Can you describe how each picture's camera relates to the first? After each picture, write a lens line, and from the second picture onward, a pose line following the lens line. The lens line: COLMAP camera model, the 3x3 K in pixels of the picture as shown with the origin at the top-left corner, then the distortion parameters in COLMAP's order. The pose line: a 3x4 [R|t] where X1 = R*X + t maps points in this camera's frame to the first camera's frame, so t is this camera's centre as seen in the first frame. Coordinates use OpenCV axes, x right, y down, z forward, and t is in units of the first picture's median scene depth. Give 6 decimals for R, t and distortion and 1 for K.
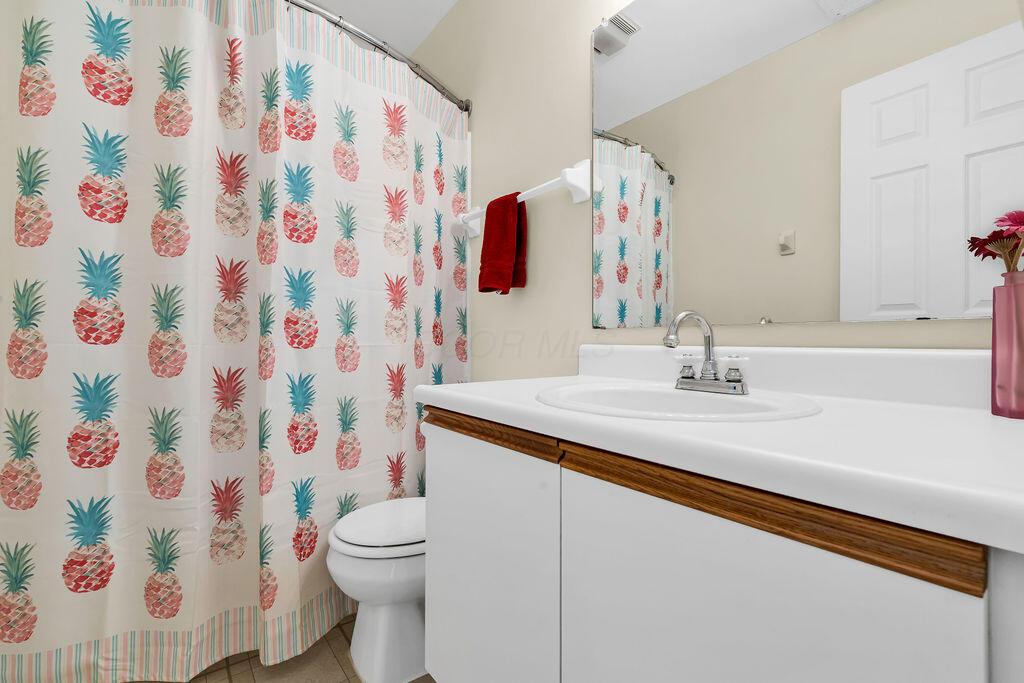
lens RADIAL K [[447.8, 0, 510.4], [0, 447.8, 340.4], [0, 0, 1]] dist [0.003175, 0.000888]
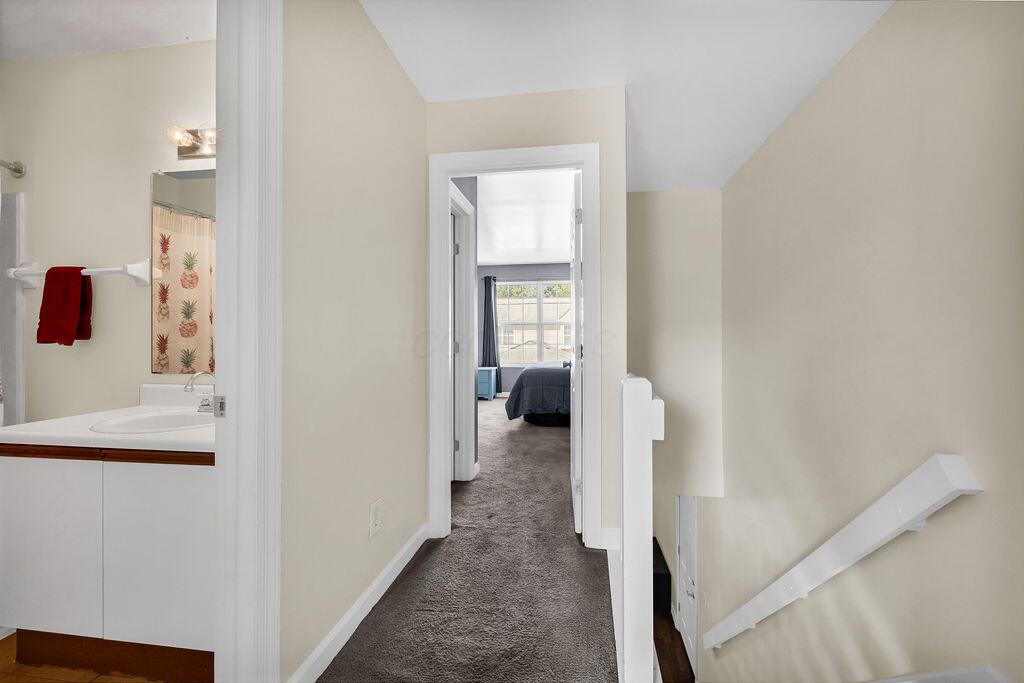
lens RADIAL K [[447.8, 0, 513.7], [0, 447.8, 336.4], [0, 0, 1]] dist [0.003175, 0.000888]
pose [[0.722193, -0.003822, 0.691681, 0.018866], [0.003461, 0.999992, 0.001912, -0.132428], [-0.691683, 0.001013, 0.722200, -0.808817]]
